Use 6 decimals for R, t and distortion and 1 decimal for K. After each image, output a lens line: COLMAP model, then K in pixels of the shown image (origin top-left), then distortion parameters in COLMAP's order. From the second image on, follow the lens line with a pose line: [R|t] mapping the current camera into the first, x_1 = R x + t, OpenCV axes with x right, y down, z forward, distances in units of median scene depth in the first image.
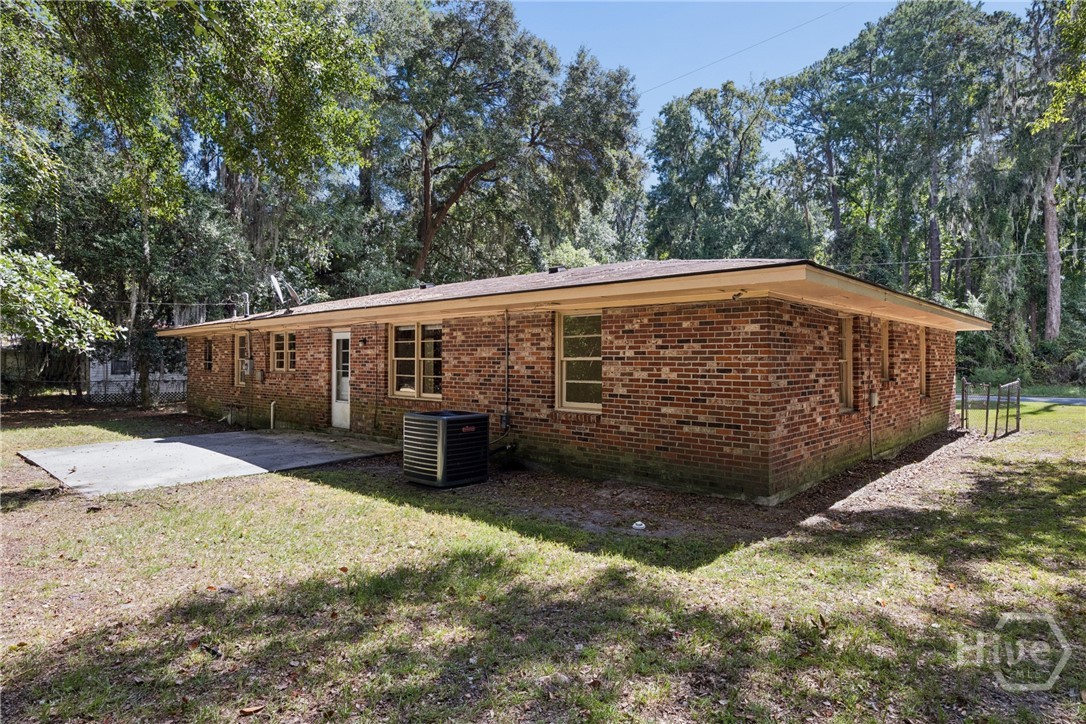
lens RADIAL K [[622.6, 0, 547.7], [0, 622.6, 359.0], [0, 0, 1]] dist [0.000950, 0.001669]
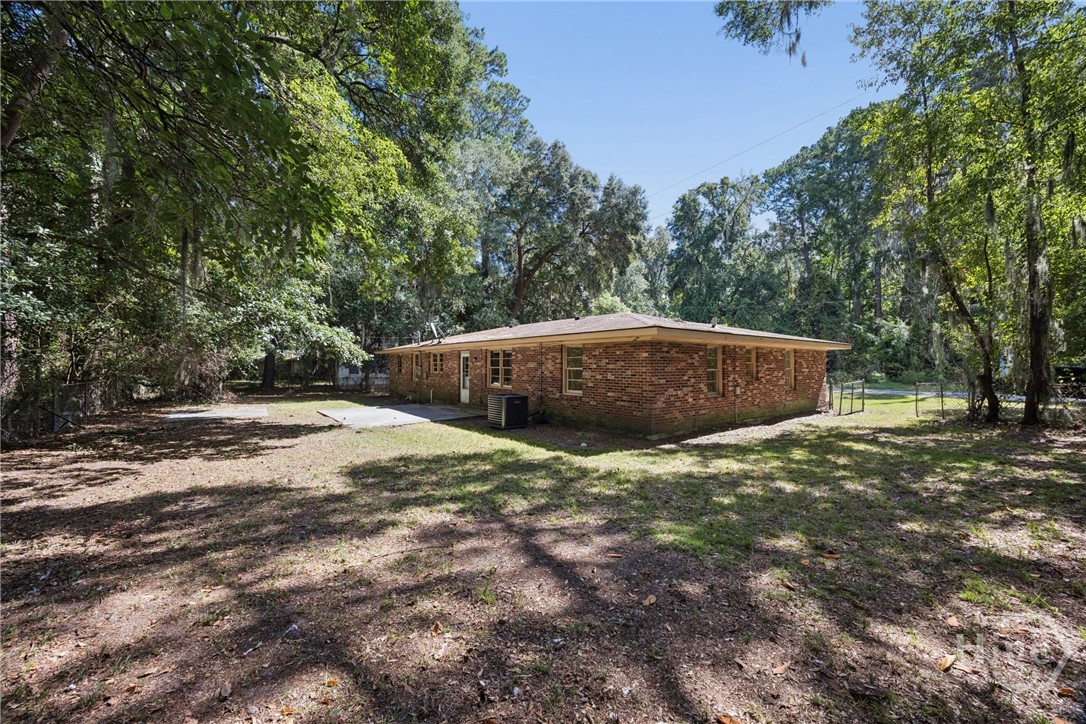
lens RADIAL K [[417.2, 0, 542.8], [0, 417.2, 365.8], [0, 0, 1]] dist [0.000616, 0.000105]
pose [[0.986732, 0.000568, -0.162357, 0.053643], [0.000238, 0.999988, 0.004951, -0.005025], [0.162358, -0.004924, 0.986720, -0.109120]]
